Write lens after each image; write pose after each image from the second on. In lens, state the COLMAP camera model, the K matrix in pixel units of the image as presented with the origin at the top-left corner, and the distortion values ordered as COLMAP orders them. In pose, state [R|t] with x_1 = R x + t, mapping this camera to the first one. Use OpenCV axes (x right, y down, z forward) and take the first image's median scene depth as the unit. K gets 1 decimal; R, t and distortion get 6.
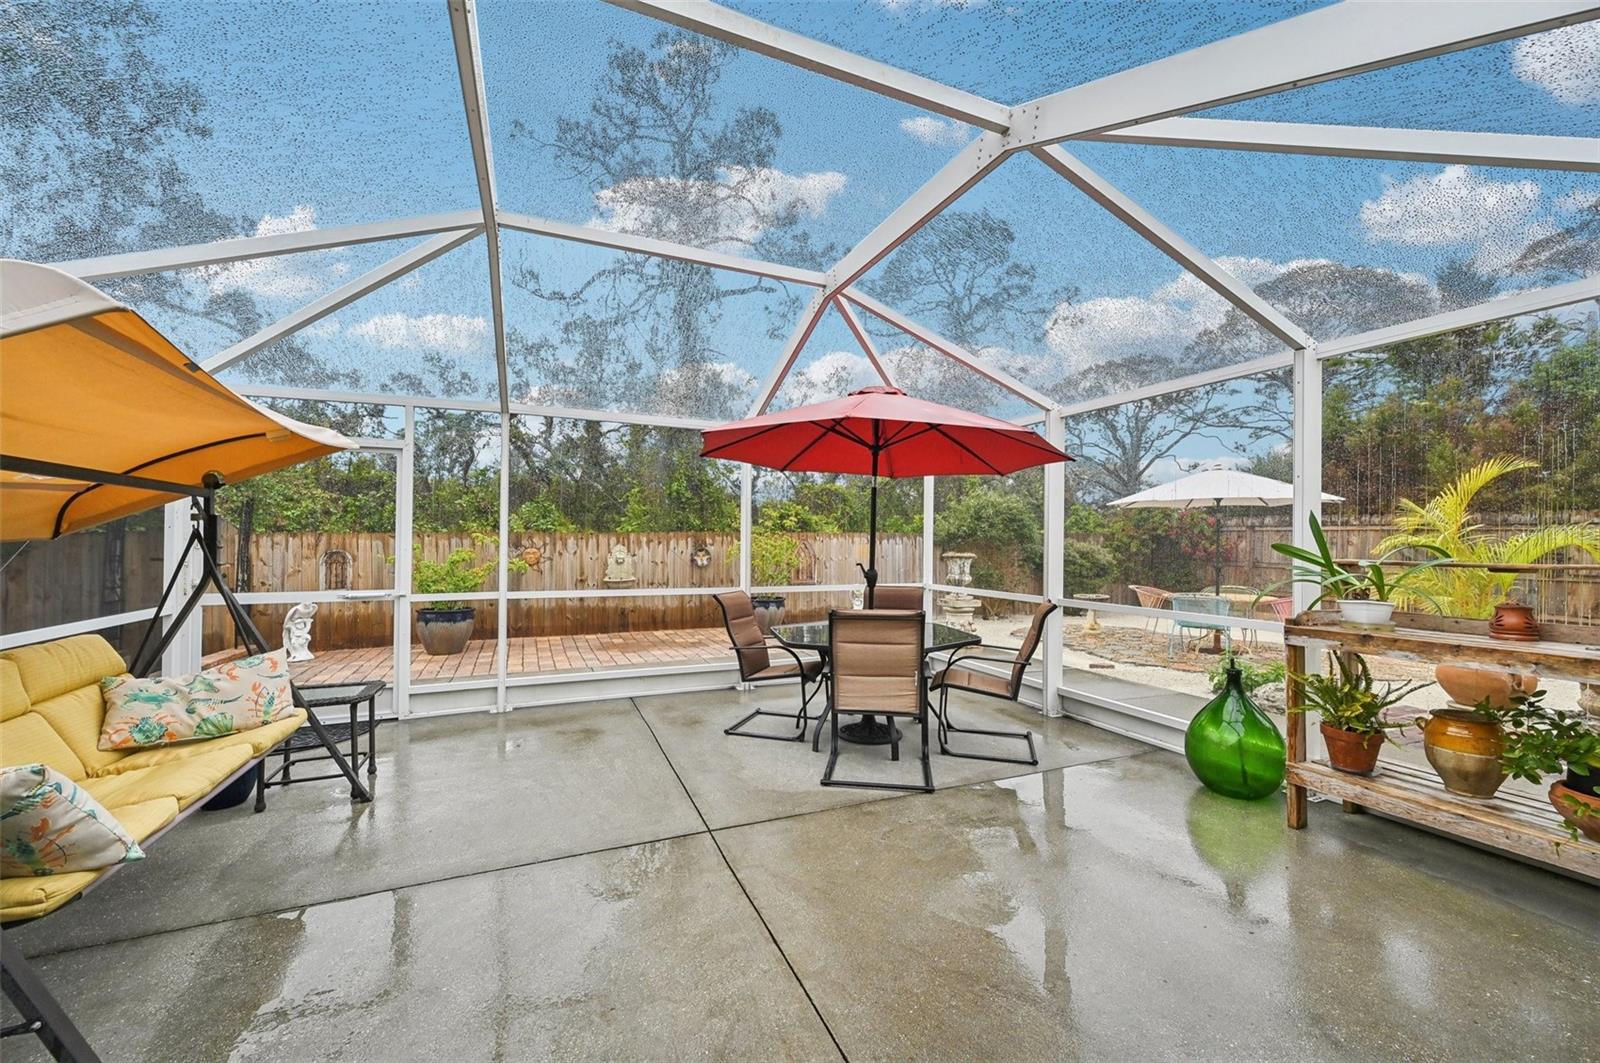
lens RADIAL K [[640.4, 0, 794.8], [0, 640.4, 541.6], [0, 0, 1]] dist [0.000014, -0.000048]
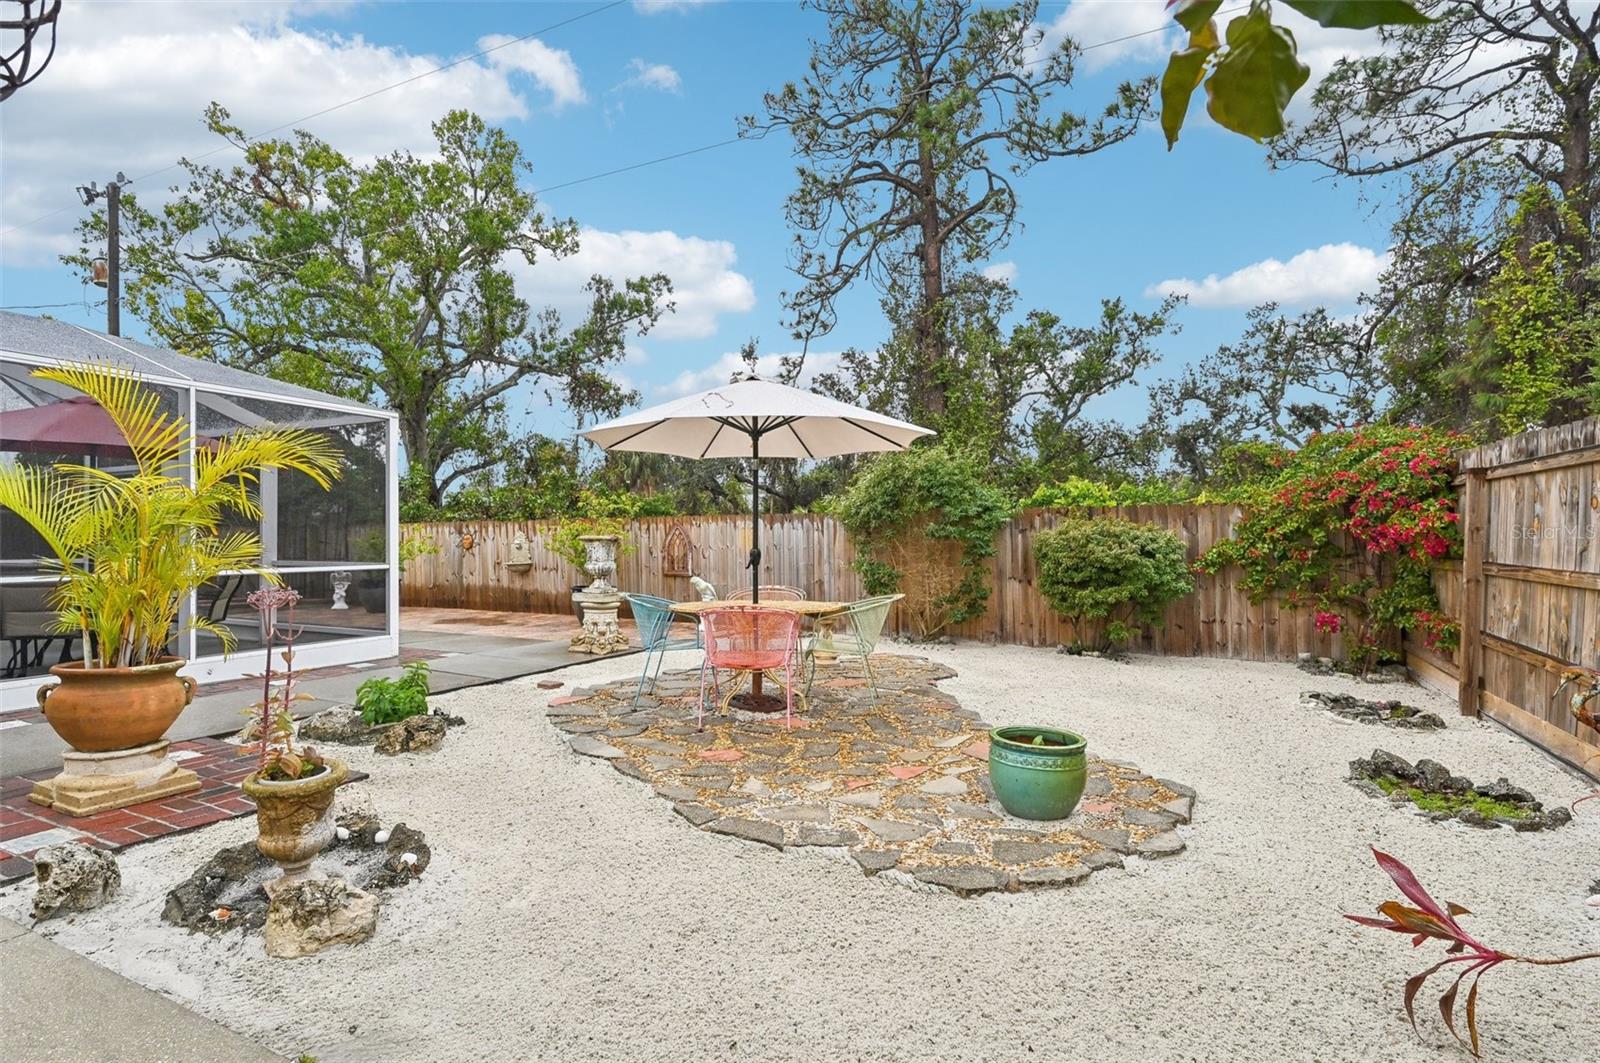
lens RADIAL K [[788.9, 0, 800.0], [0, 788.9, 531.5], [0, 0, 1]] dist [0.002645, -0.000292]
pose [[0.646893, -0.013882, -0.762454, 1.203352], [0.001179, 0.999851, -0.017204, 0.033262], [0.762580, 0.010230, 0.646813, 0.573544]]
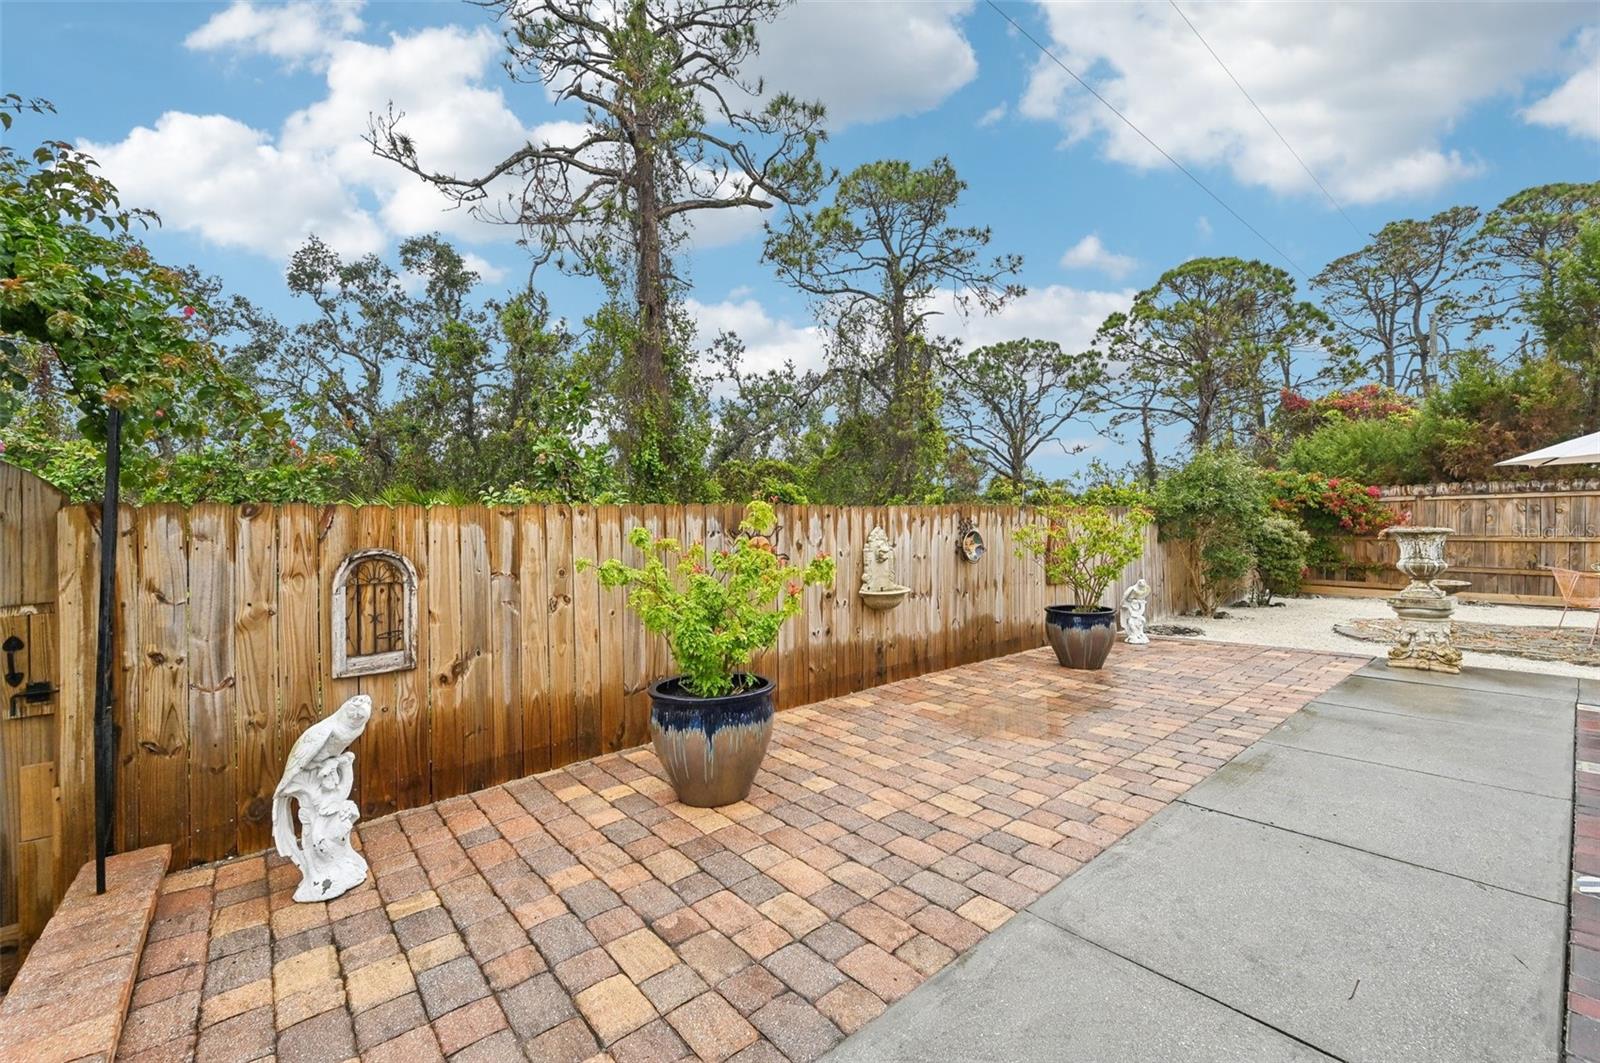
lens RADIAL K [[658.9, 0, 790.0], [0, 658.9, 529.4], [0, 0, 1]] dist [-0.002501, -0.000159]
pose [[0.958563, -0.021466, 0.284072, -0.582233], [0.022534, 0.999746, -0.000494, 0.005992], [-0.283989, 0.006875, 0.958803, 0.551680]]
